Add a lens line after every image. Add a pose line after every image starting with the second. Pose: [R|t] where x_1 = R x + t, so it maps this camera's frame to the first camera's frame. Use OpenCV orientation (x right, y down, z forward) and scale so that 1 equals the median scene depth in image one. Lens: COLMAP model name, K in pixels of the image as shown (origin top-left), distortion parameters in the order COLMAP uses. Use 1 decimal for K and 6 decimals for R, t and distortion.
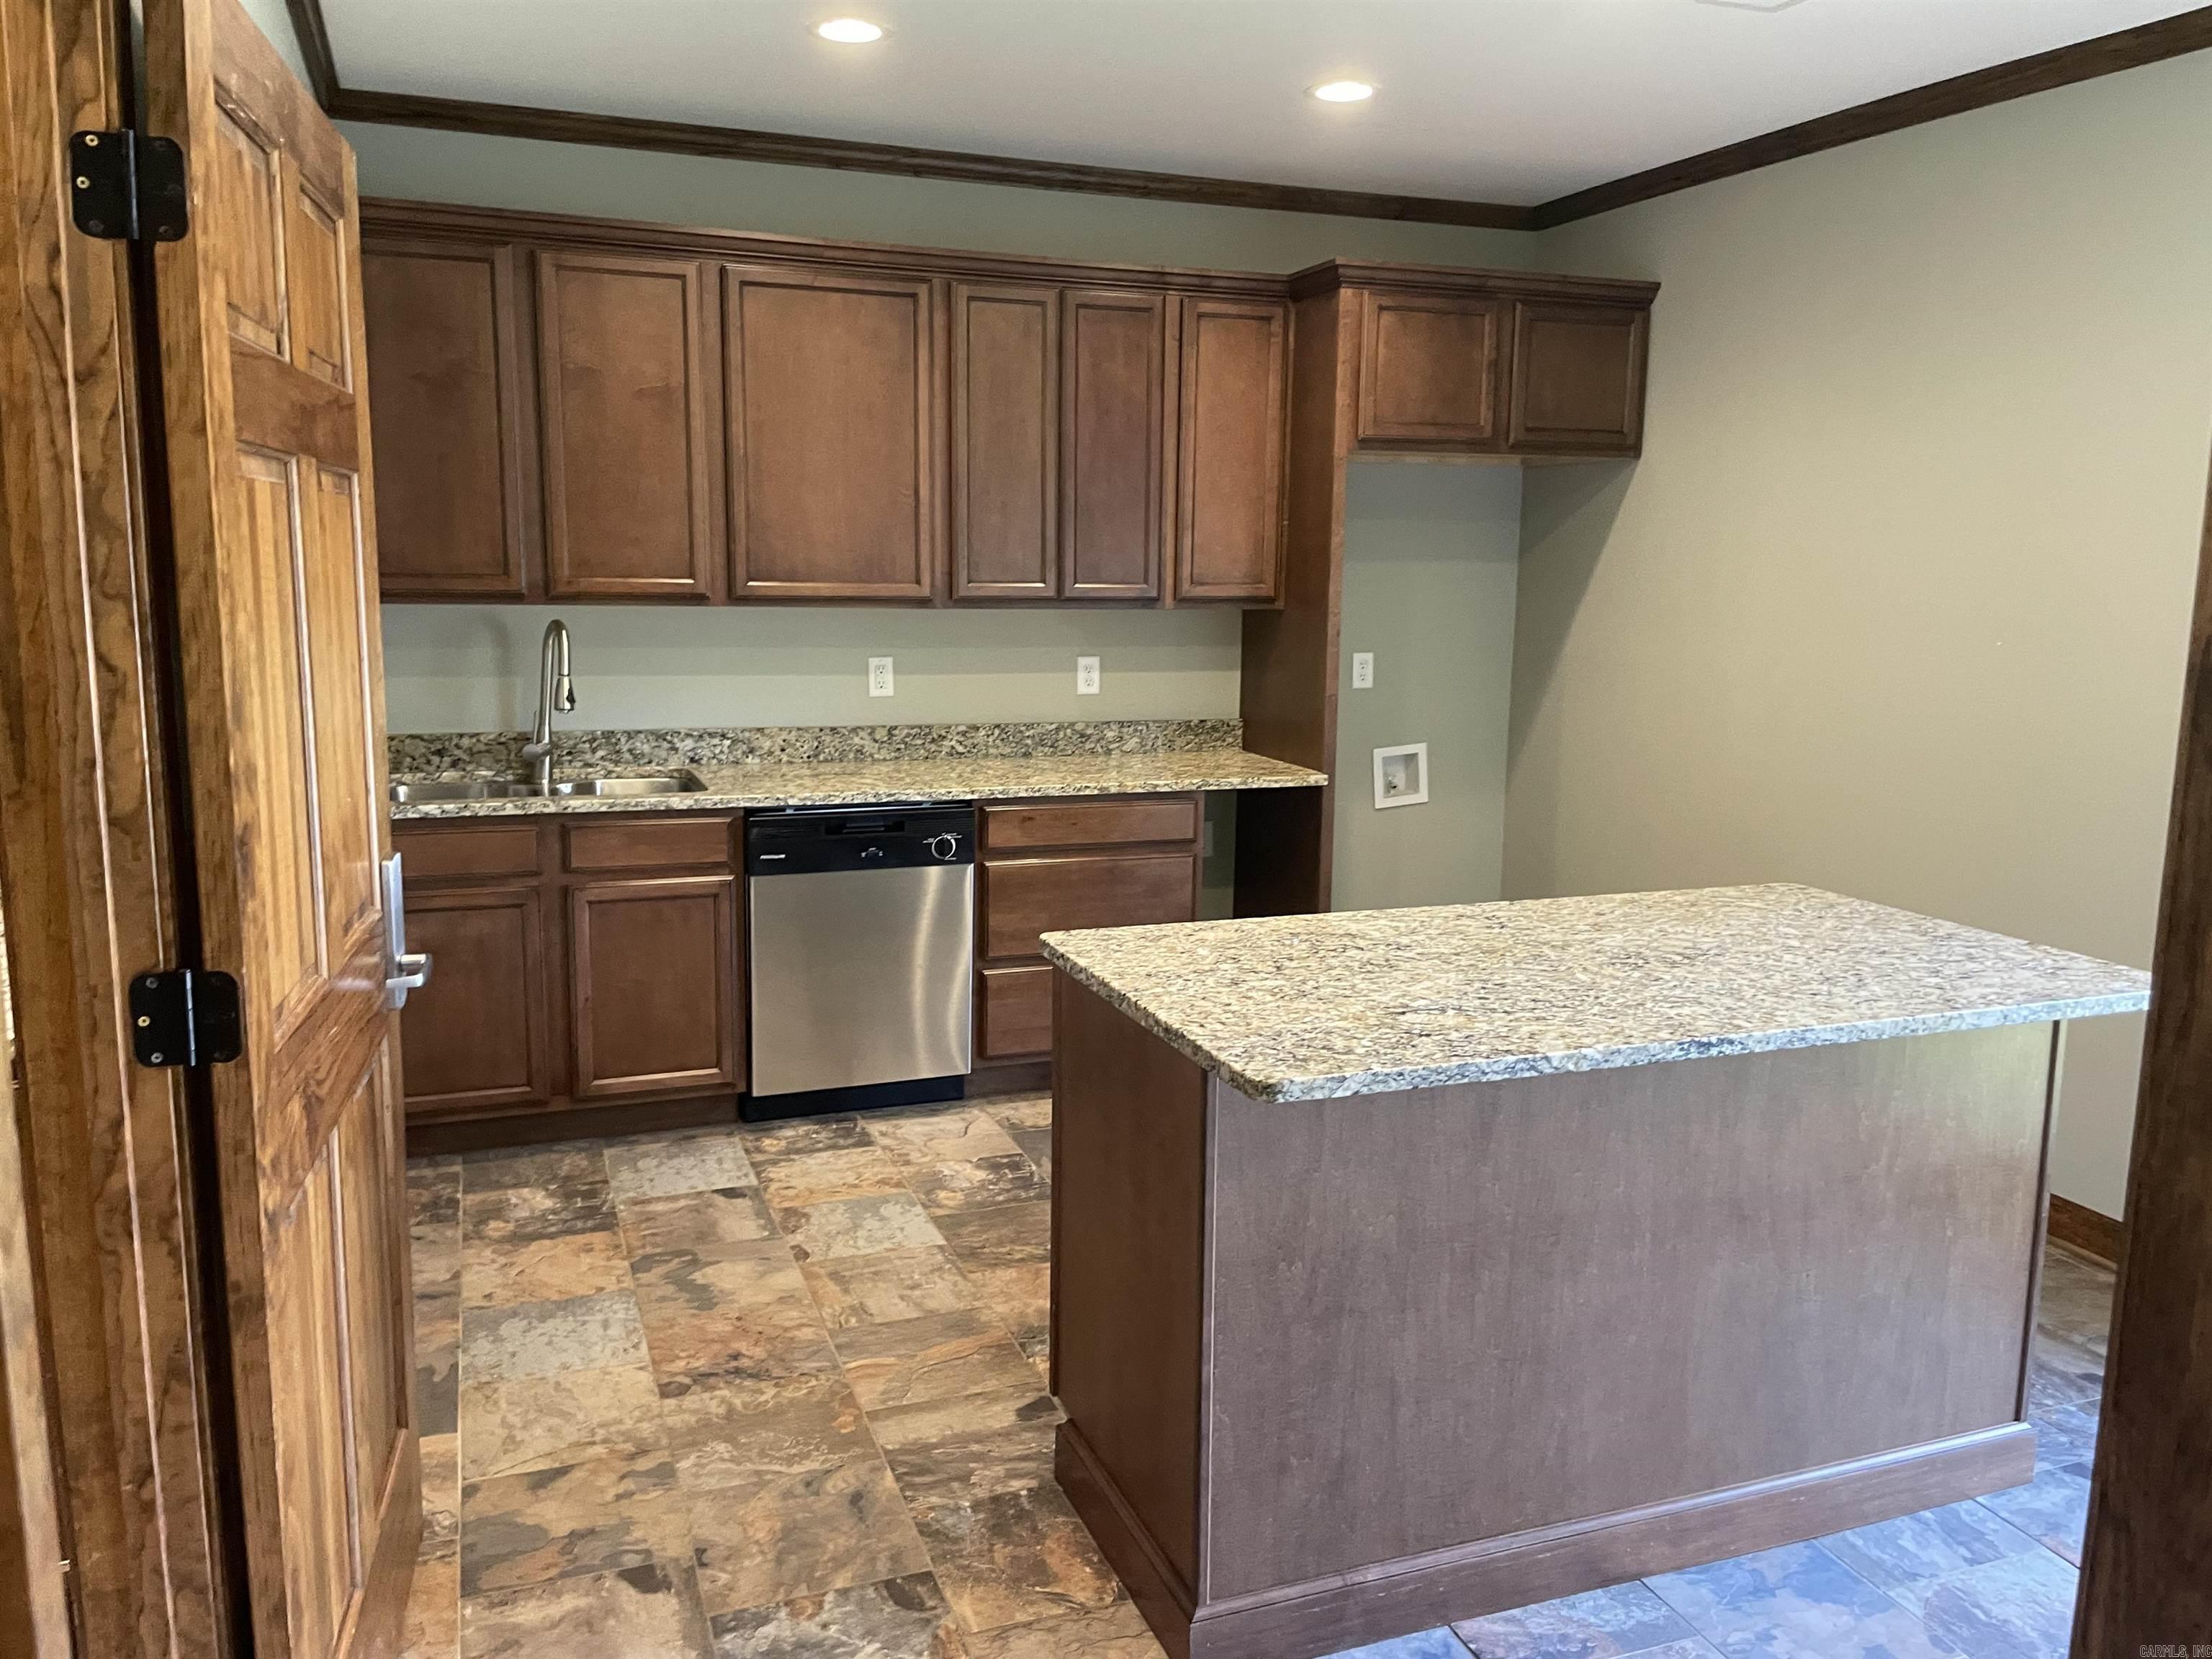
lens RADIAL K [[1690.2, 0, 1103.1], [0, 1690.2, 819.7], [0, 0, 1]] dist [0.101034, -0.148376]
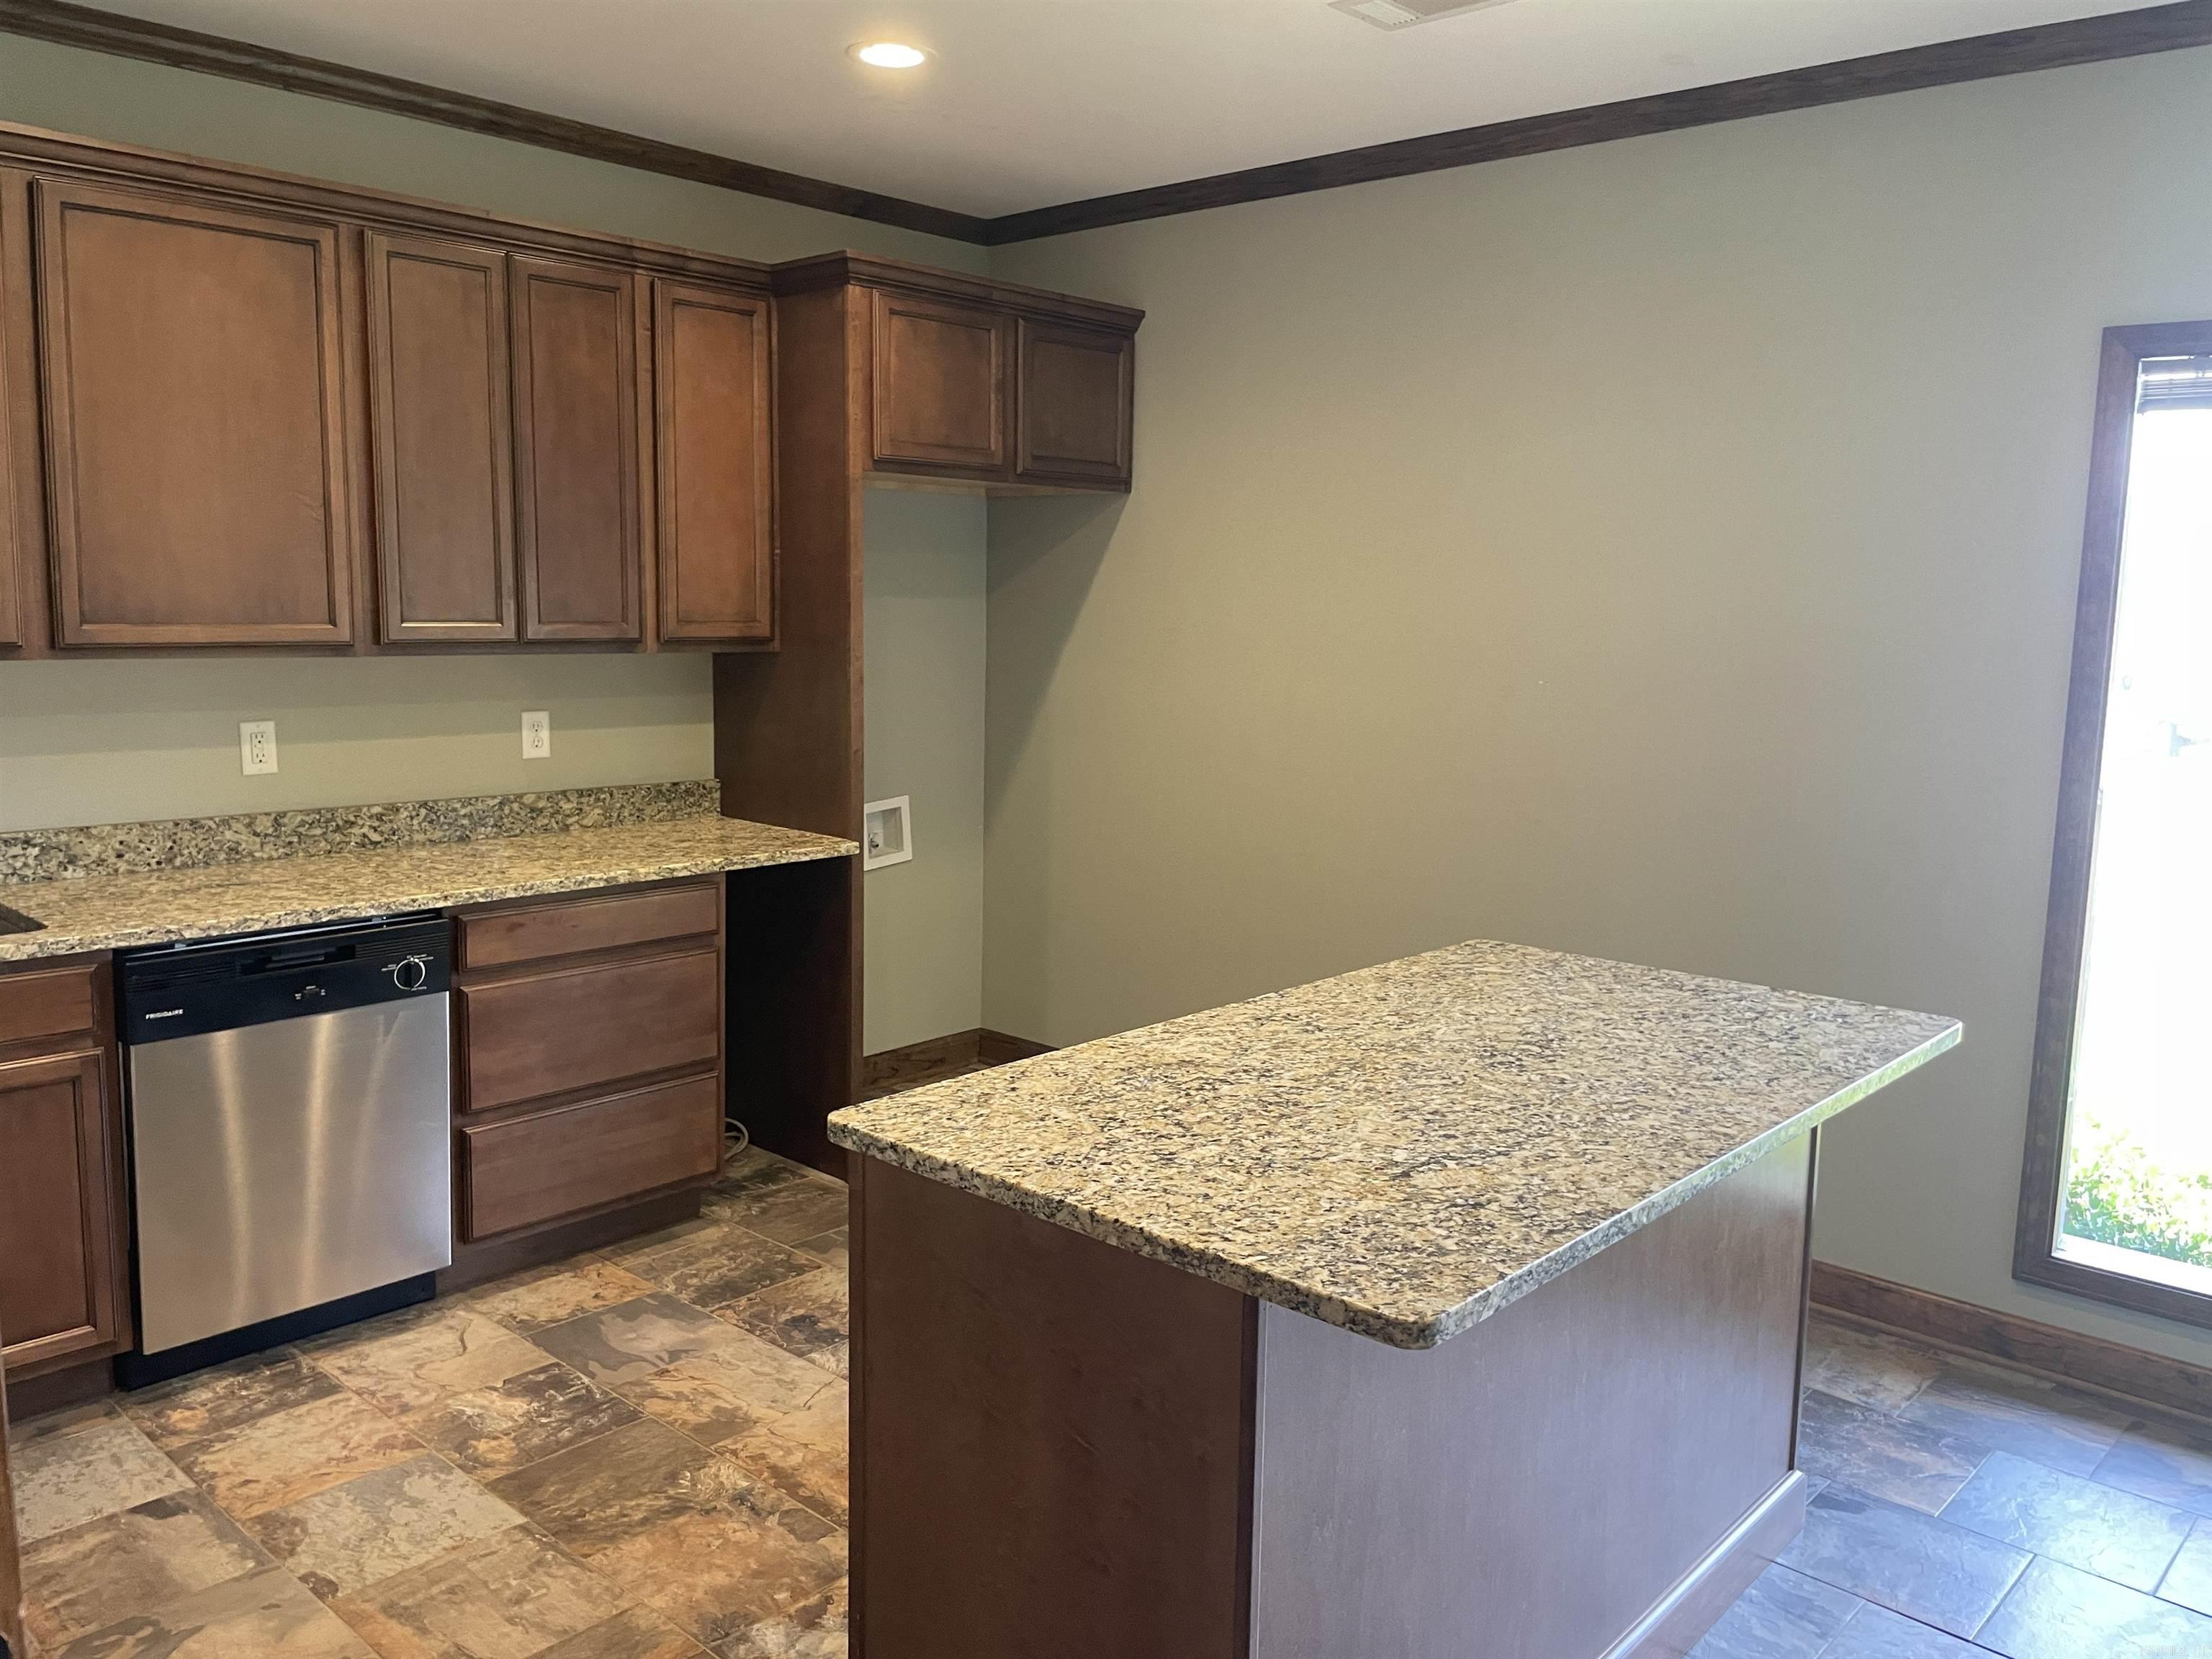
lens RADIAL K [[1690.2, 0, 1103.1], [0, 1690.2, 819.7], [0, 0, 1]] dist [0.101034, -0.148376]
pose [[0.890306, -0.058003, 0.451653, -0.156249], [0.064373, 0.997925, 0.001266, -0.032677], [-0.450789, 0.027947, 0.892193, 0.175335]]
